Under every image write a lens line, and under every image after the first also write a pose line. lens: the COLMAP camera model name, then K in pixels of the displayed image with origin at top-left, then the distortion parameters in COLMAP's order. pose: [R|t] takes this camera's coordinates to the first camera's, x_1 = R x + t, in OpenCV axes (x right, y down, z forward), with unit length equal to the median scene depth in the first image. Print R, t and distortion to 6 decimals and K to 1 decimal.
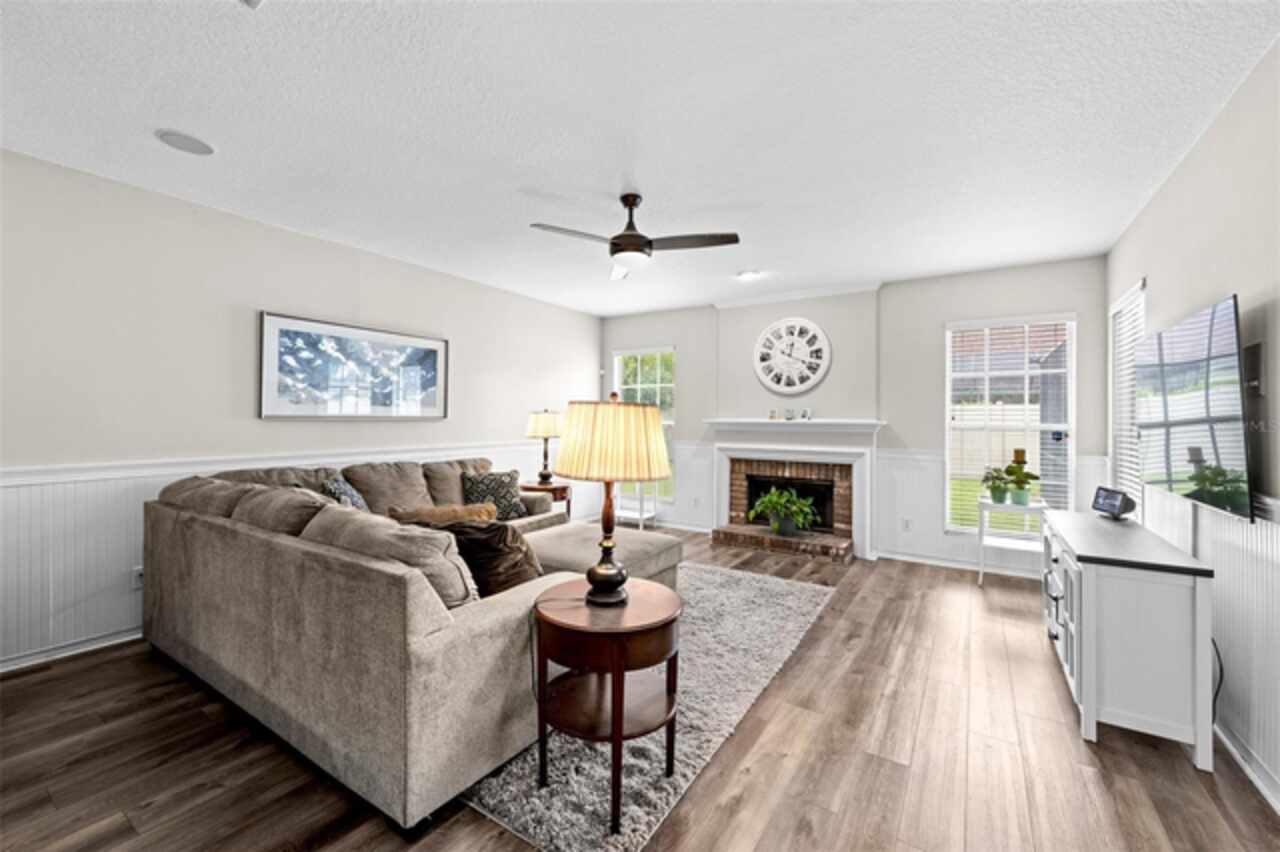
lens RADIAL K [[512.5, 0, 635.6], [0, 512.5, 414.6], [0, 0, 1]] dist [0.000336, 0.000025]
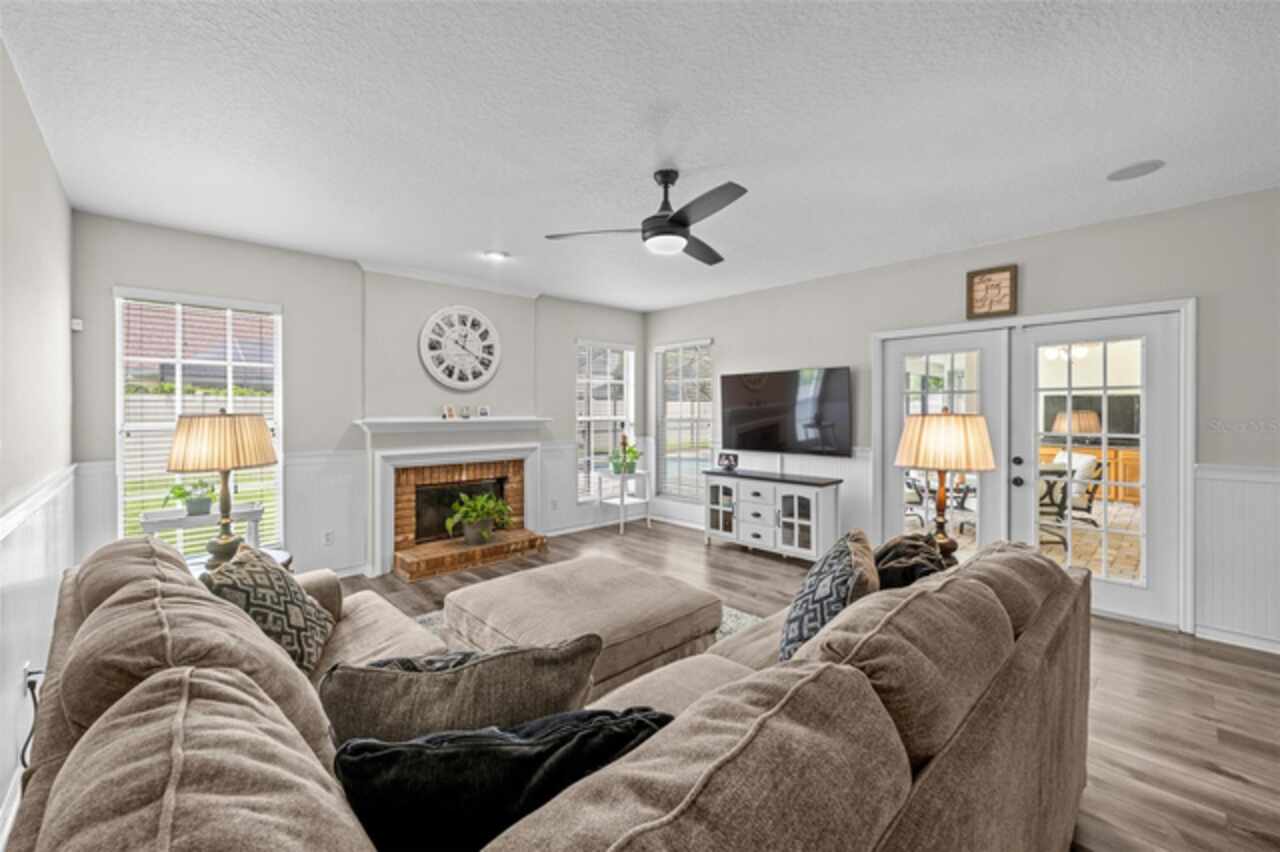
lens RADIAL K [[512.5, 0, 635.6], [0, 512.5, 414.6], [0, 0, 1]] dist [0.000336, 0.000025]
pose [[0.236135, -0.012924, 0.971634, -0.526380], [-0.003540, 0.999893, 0.014161, -0.009964], [-0.971714, -0.006783, 0.236065, 0.497987]]
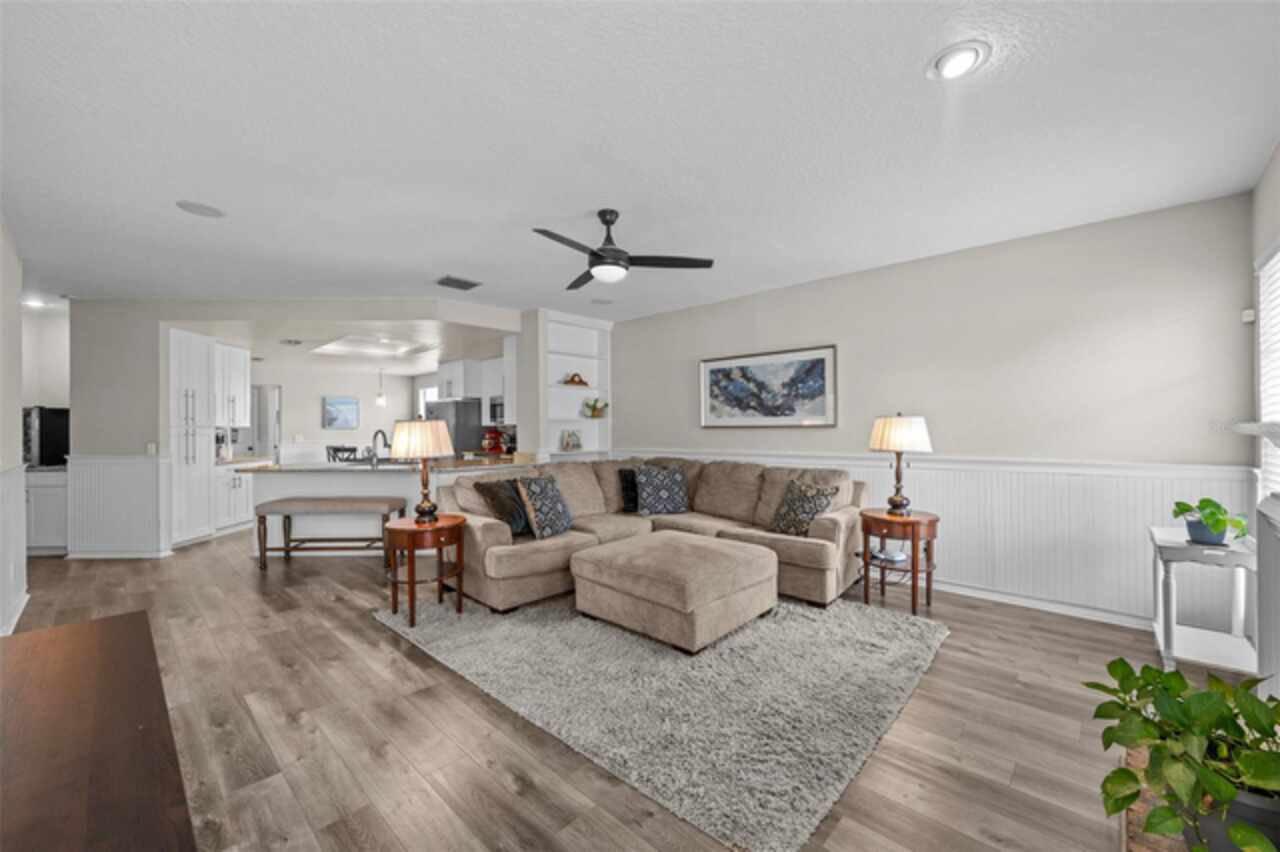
lens RADIAL K [[509.0, 0, 640.0], [0, 509.0, 426.0], [0, 0, 1]] dist [0.001081, 0.000050]
pose [[-0.176227, -0.010021, -0.984299, 0.584784], [0.011501, 0.999859, -0.012238, 0.012621], [0.984282, -0.013477, -0.176087, 0.735080]]
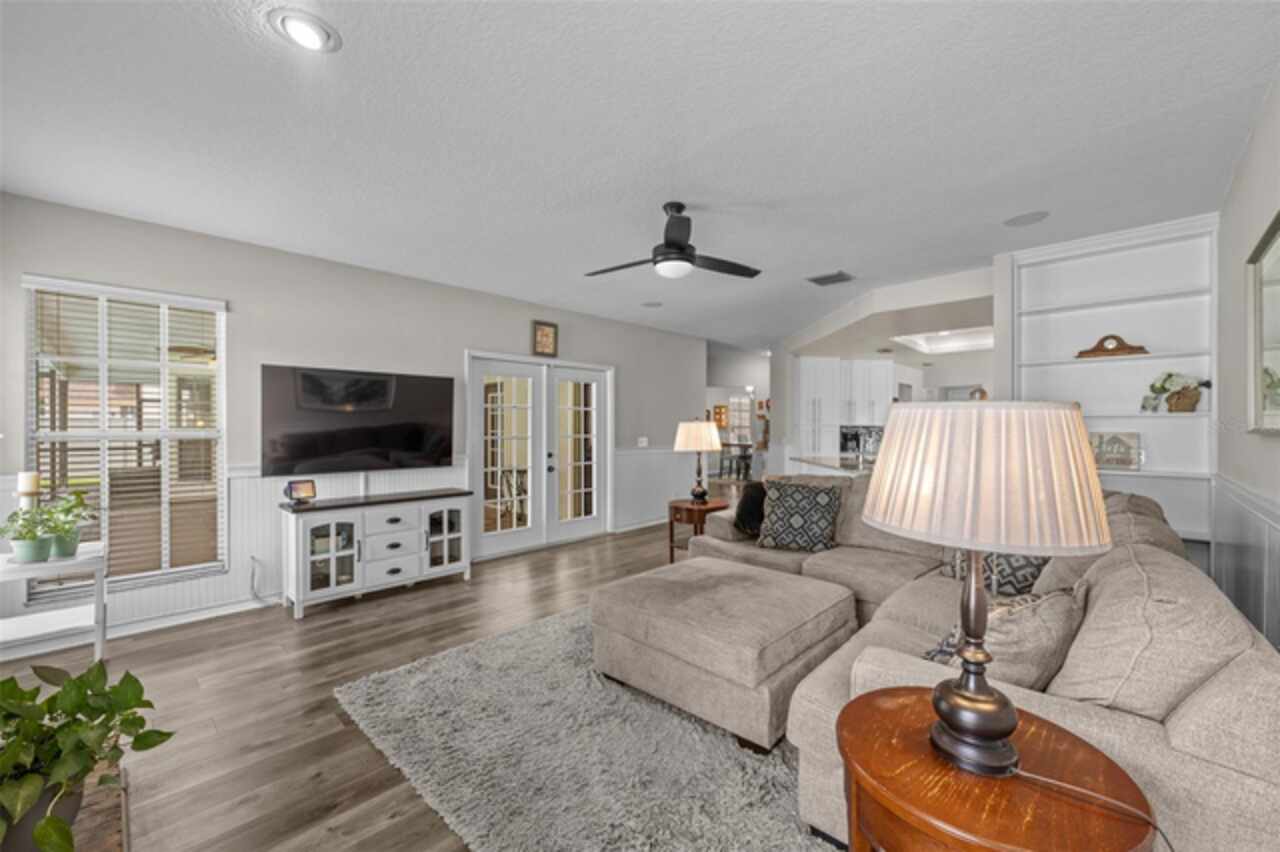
lens RADIAL K [[509.0, 0, 640.0], [0, 509.0, 426.0], [0, 0, 1]] dist [0.001081, 0.000050]
pose [[-0.982596, -0.009895, 0.185491, -0.077097], [-0.010503, 0.999942, -0.002298, 0.003254], [-0.185458, -0.004207, -0.982643, 1.173194]]
